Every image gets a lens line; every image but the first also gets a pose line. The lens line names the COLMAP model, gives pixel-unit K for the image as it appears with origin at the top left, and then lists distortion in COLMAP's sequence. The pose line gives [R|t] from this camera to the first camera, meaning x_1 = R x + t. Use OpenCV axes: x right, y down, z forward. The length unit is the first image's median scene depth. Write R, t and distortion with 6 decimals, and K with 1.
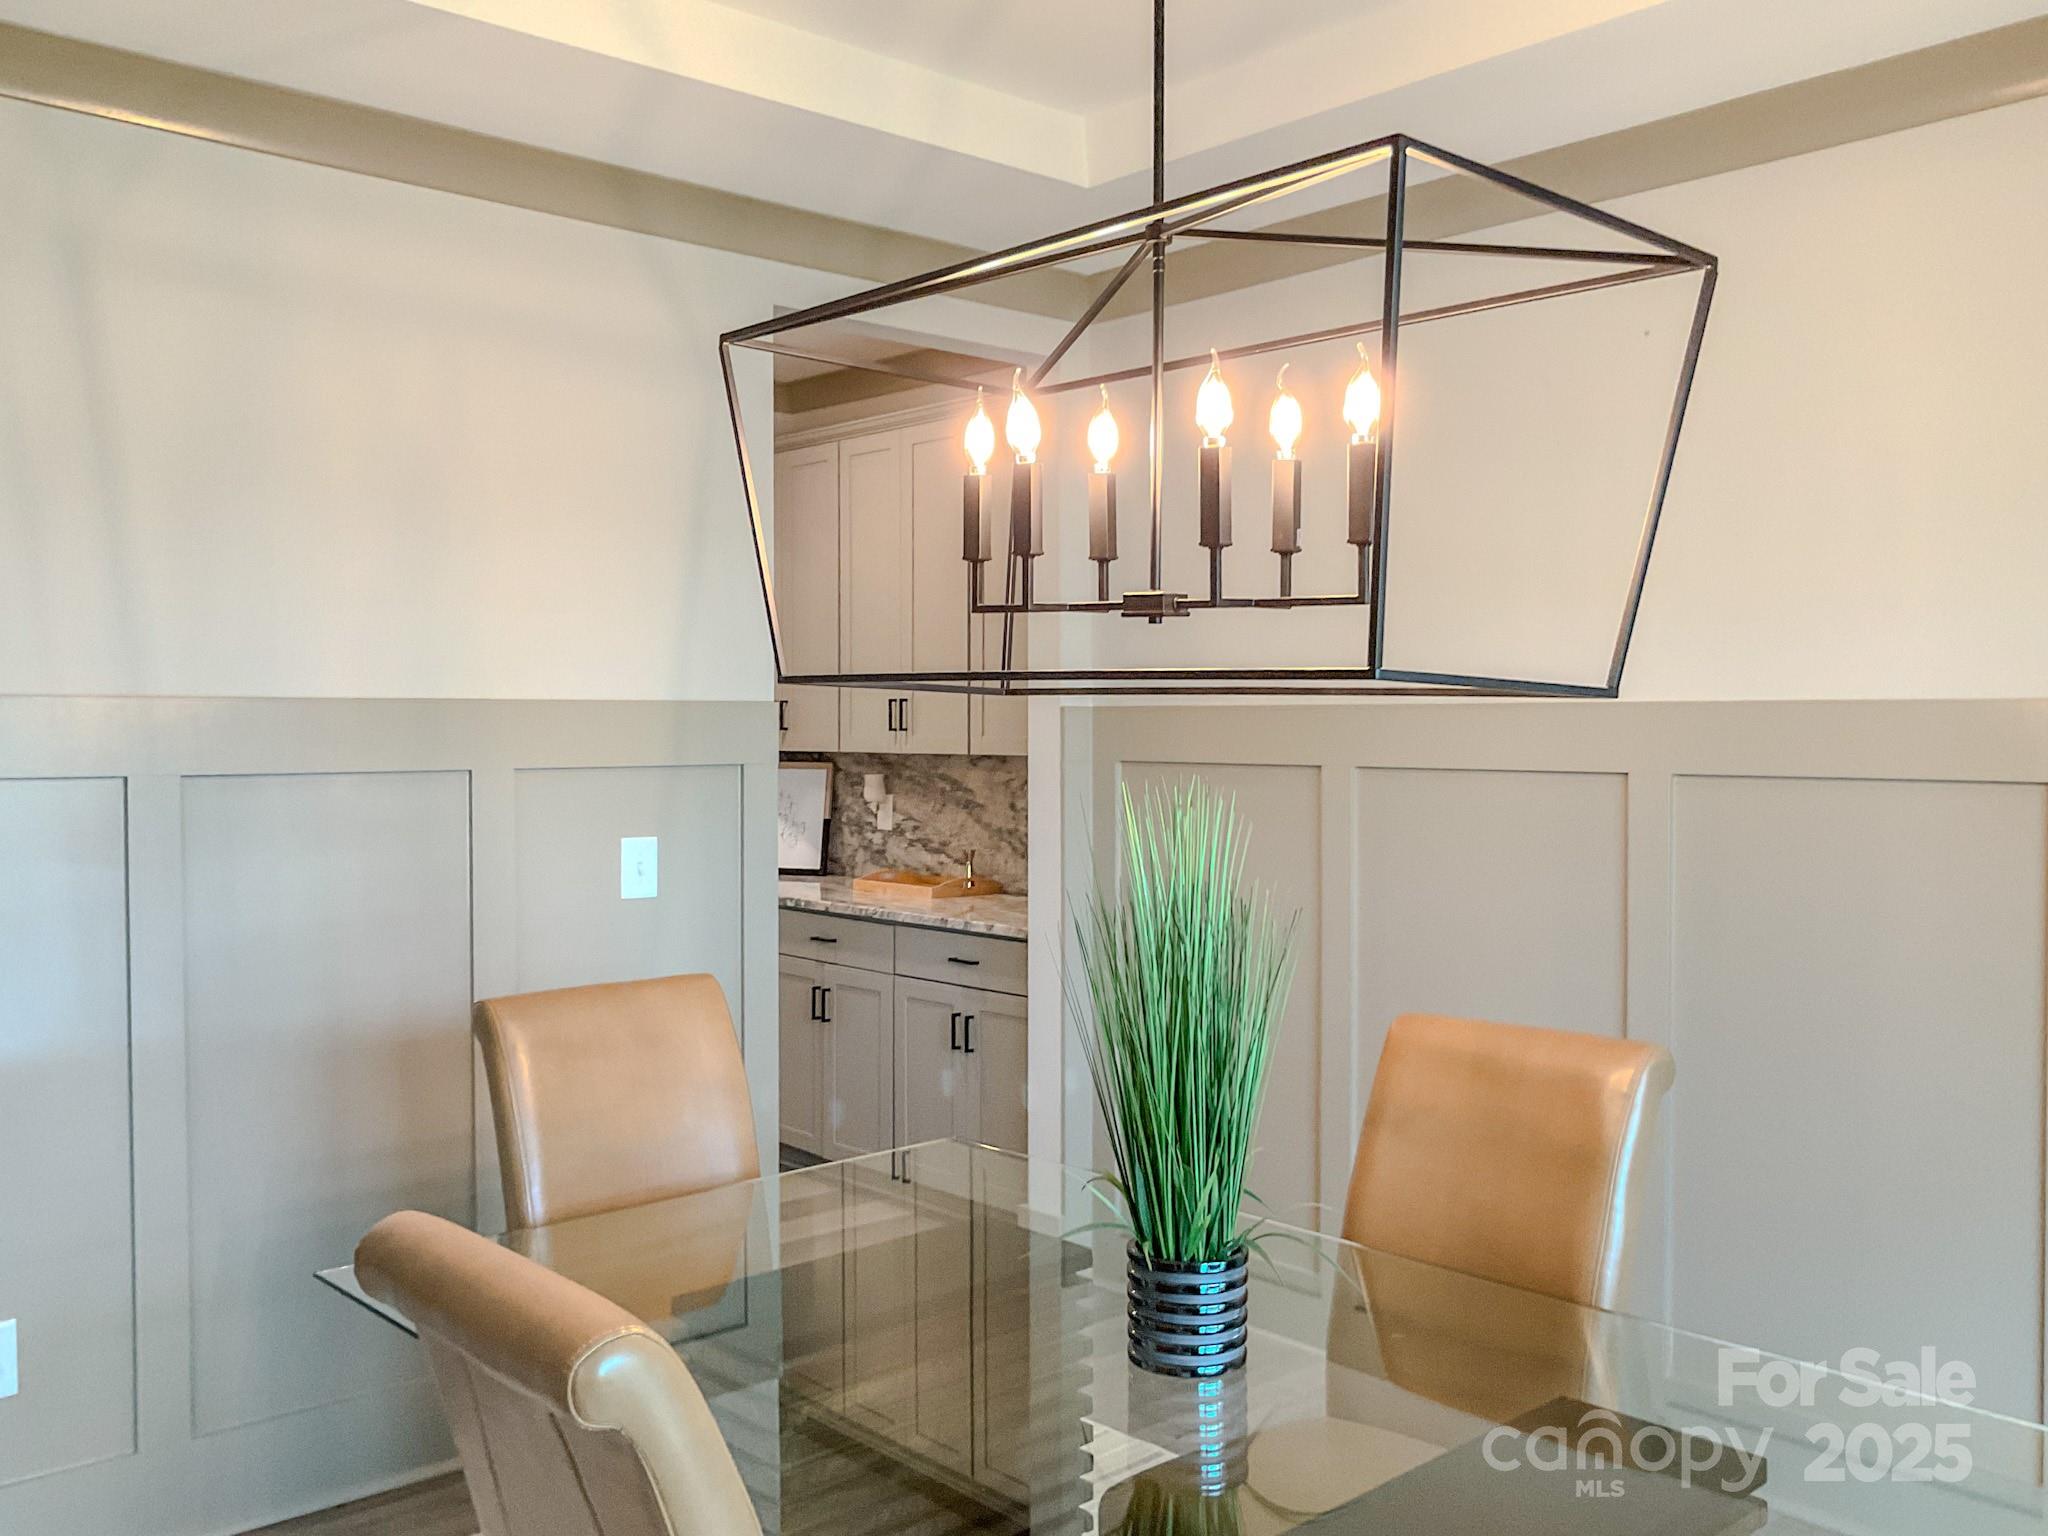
lens RADIAL K [[1721.0, 0, 1025.5], [0, 1721.0, 767.9], [0, 0, 1]] dist [0.008066, -0.001268]
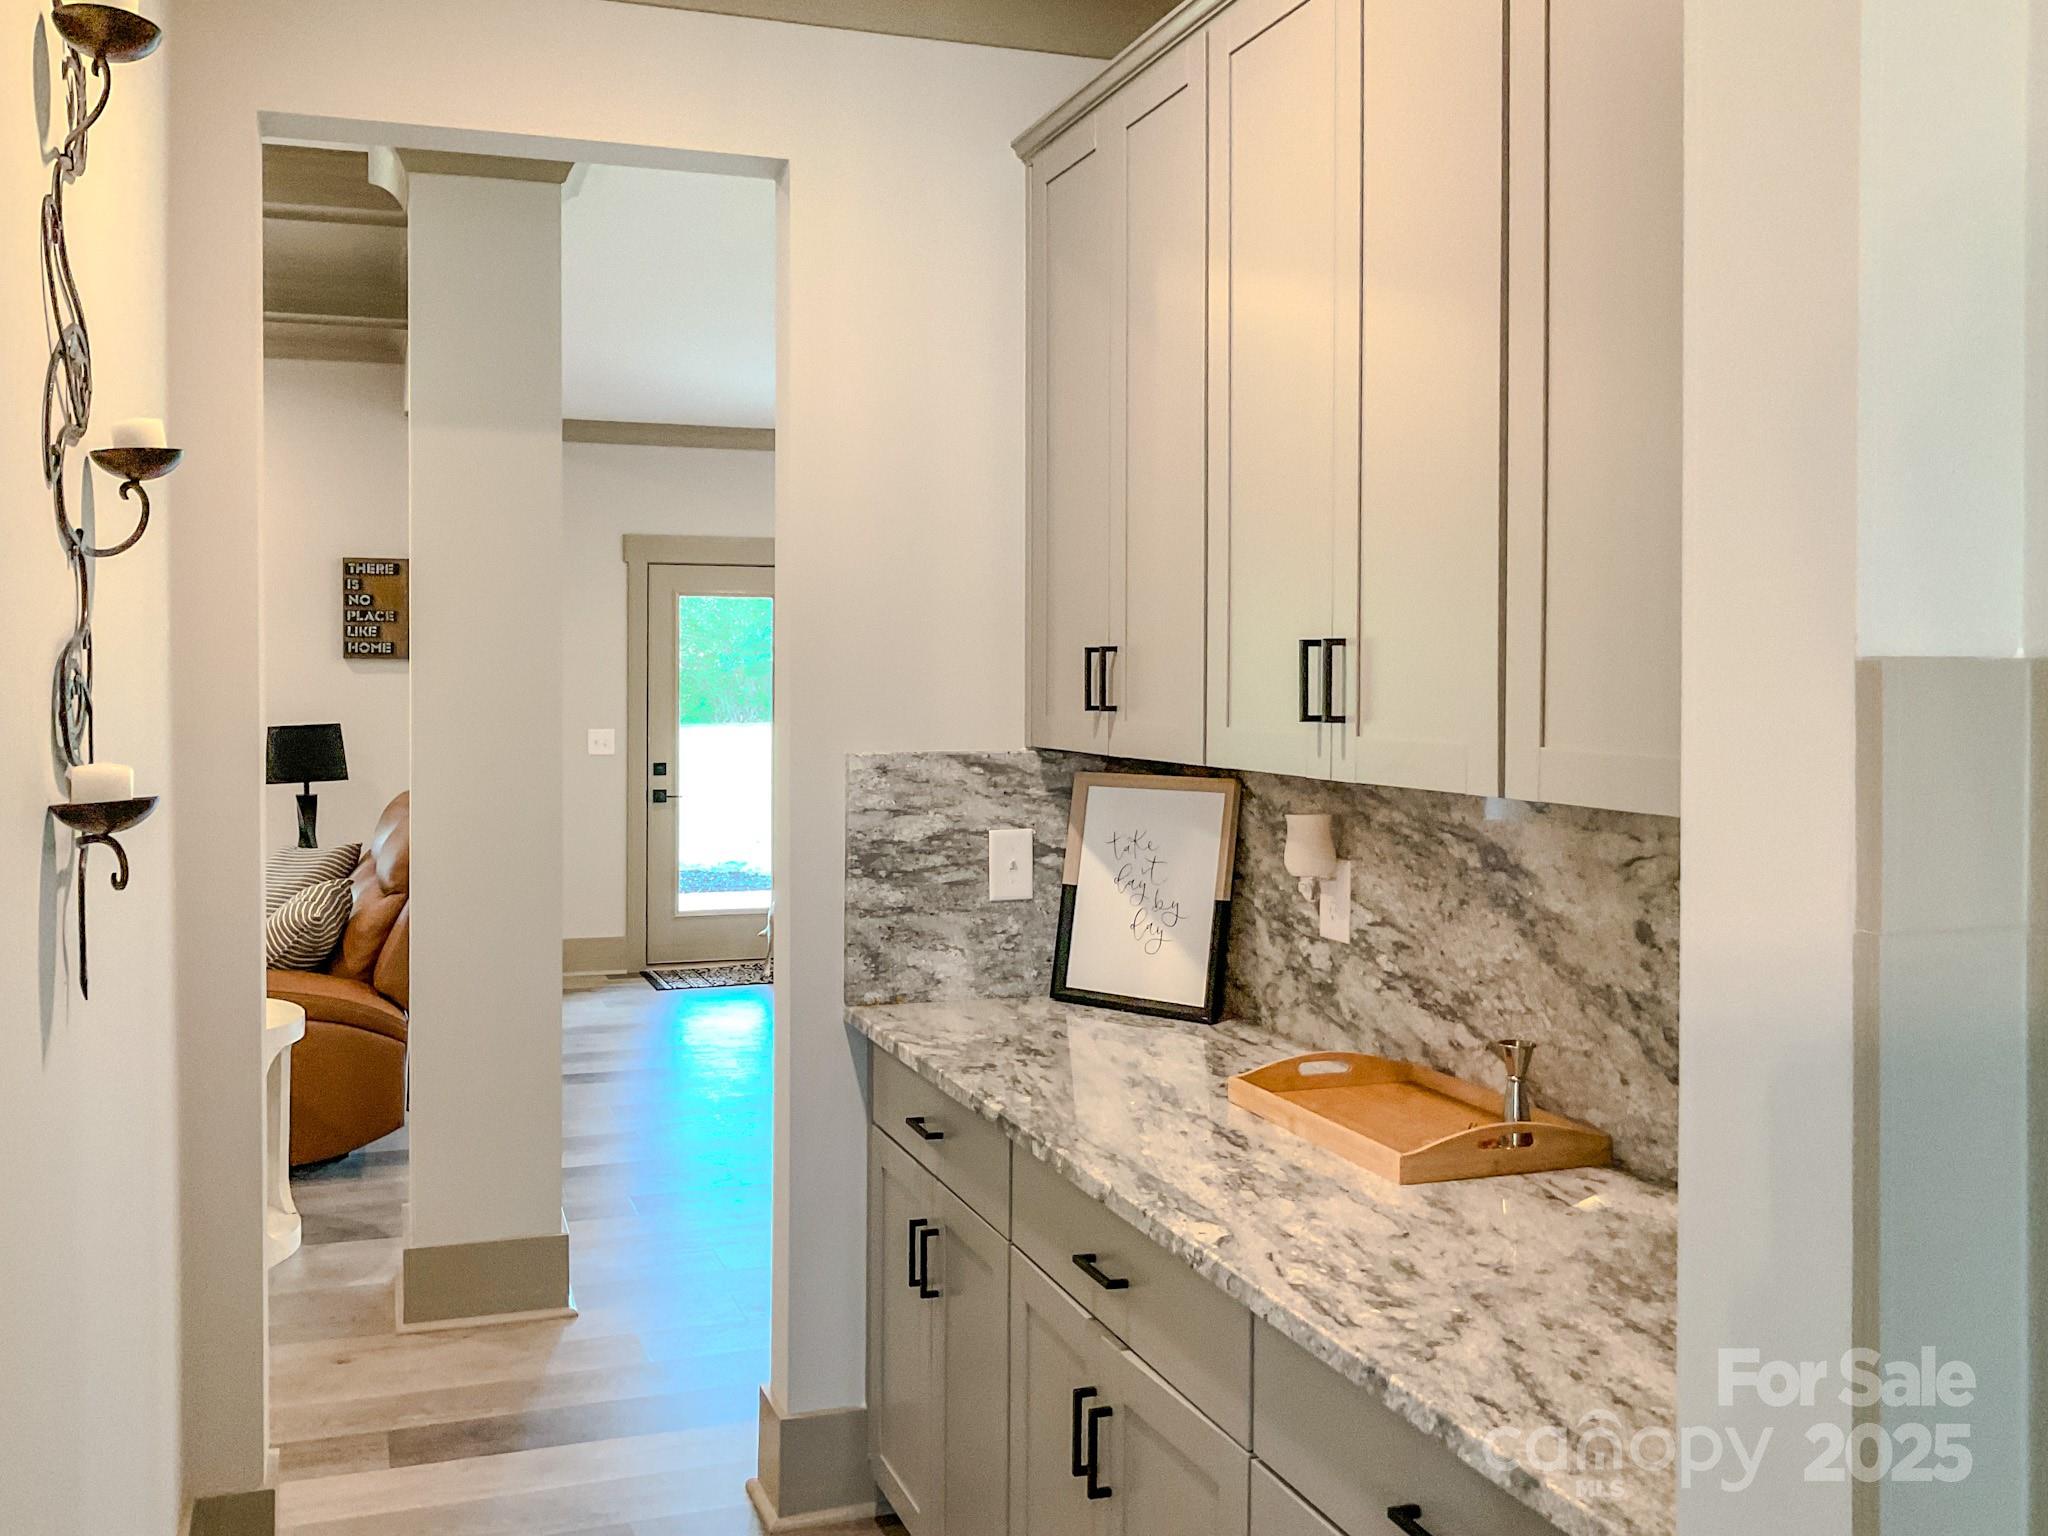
lens RADIAL K [[1721.0, 0, 1010.2], [0, 1721.0, 751.9], [0, 0, 1]] dist [0.008066, -0.001268]
pose [[0.930607, 0.015664, -0.365685, 0.000397], [-0.007409, 0.999685, 0.023967, -0.021723], [0.365946, -0.019595, 0.930430, 0.572090]]
